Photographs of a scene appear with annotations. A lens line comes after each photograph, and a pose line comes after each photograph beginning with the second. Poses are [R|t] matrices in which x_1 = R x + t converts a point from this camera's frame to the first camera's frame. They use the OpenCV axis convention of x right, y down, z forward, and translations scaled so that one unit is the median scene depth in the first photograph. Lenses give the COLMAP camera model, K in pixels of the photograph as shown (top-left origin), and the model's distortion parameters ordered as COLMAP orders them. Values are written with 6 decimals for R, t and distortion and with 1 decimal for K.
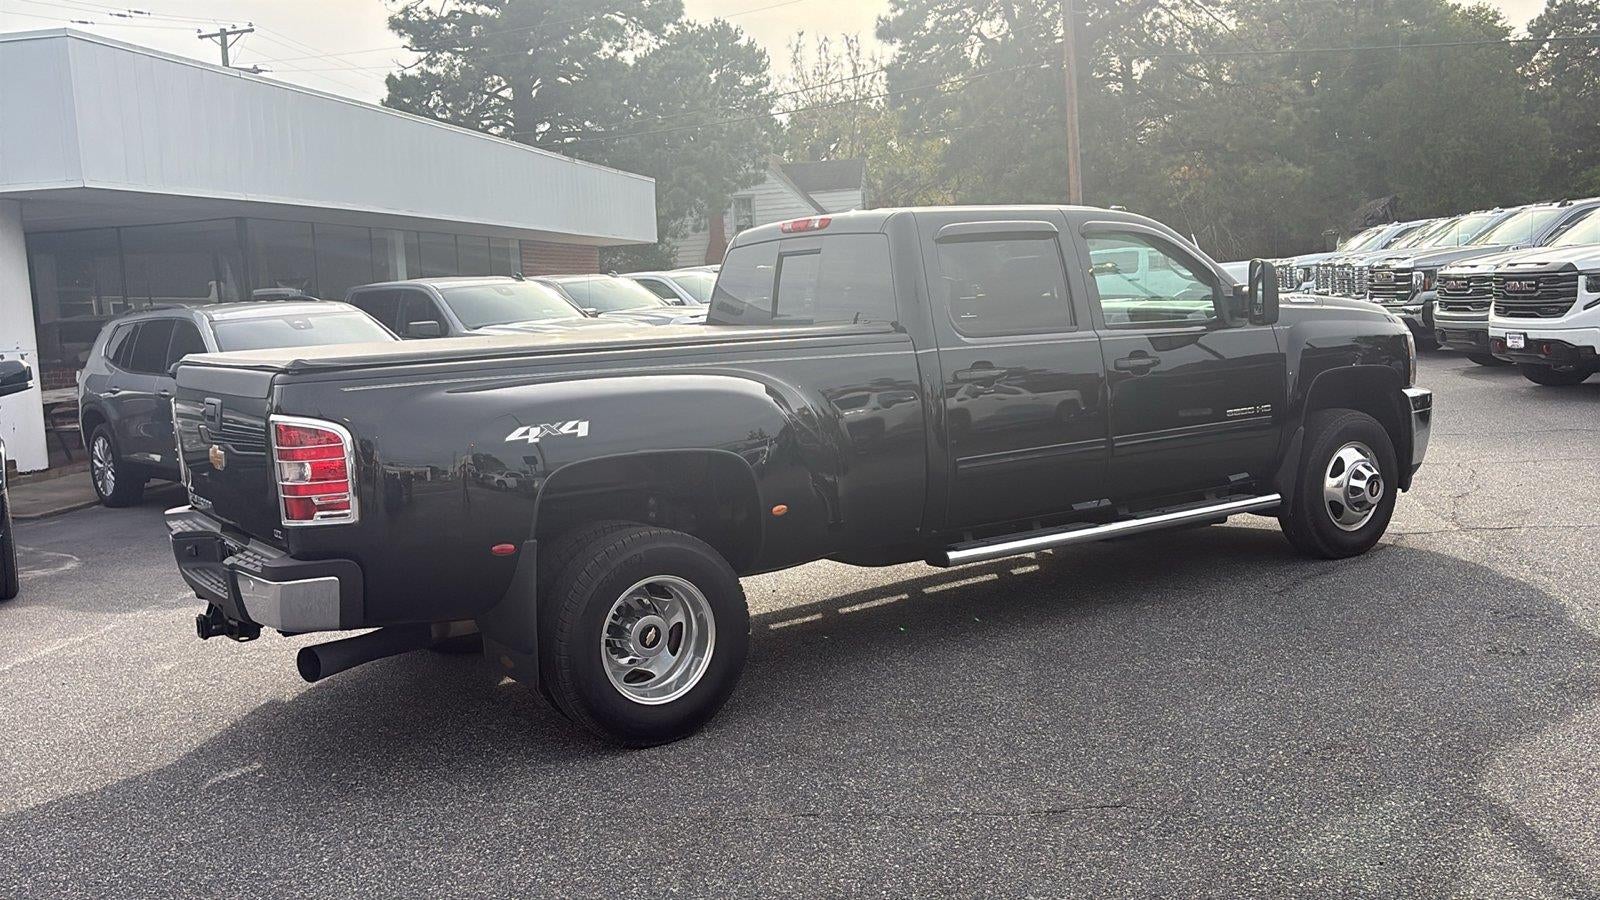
lens RADIAL K [[1481.7, 0, 748.5], [0, 1481.7, 445.5], [0, 0, 1]] dist [0.072904, -0.115047]
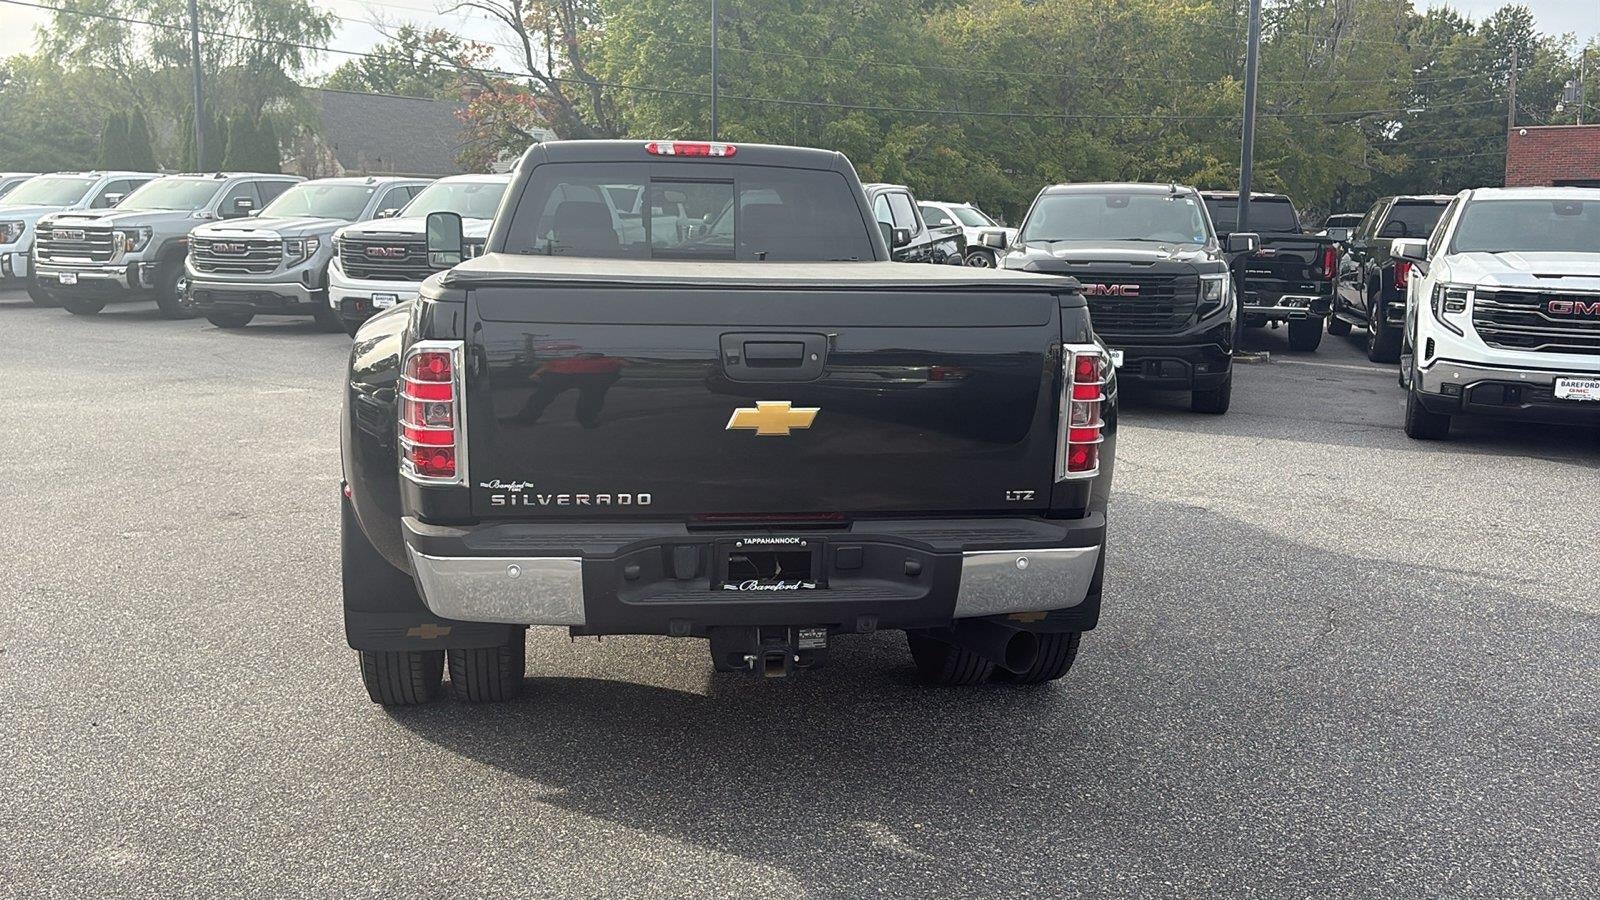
lens RADIAL K [[1474.5, 0, 791.7], [0, 1474.5, 469.5], [0, 0, 1]] dist [0.104655, -0.198063]
pose [[0.399901, -0.090145, 0.912114, -0.387174], [0.060215, 0.995586, 0.071995, -0.006784], [-0.914578, 0.026132, 0.403564, 0.282219]]
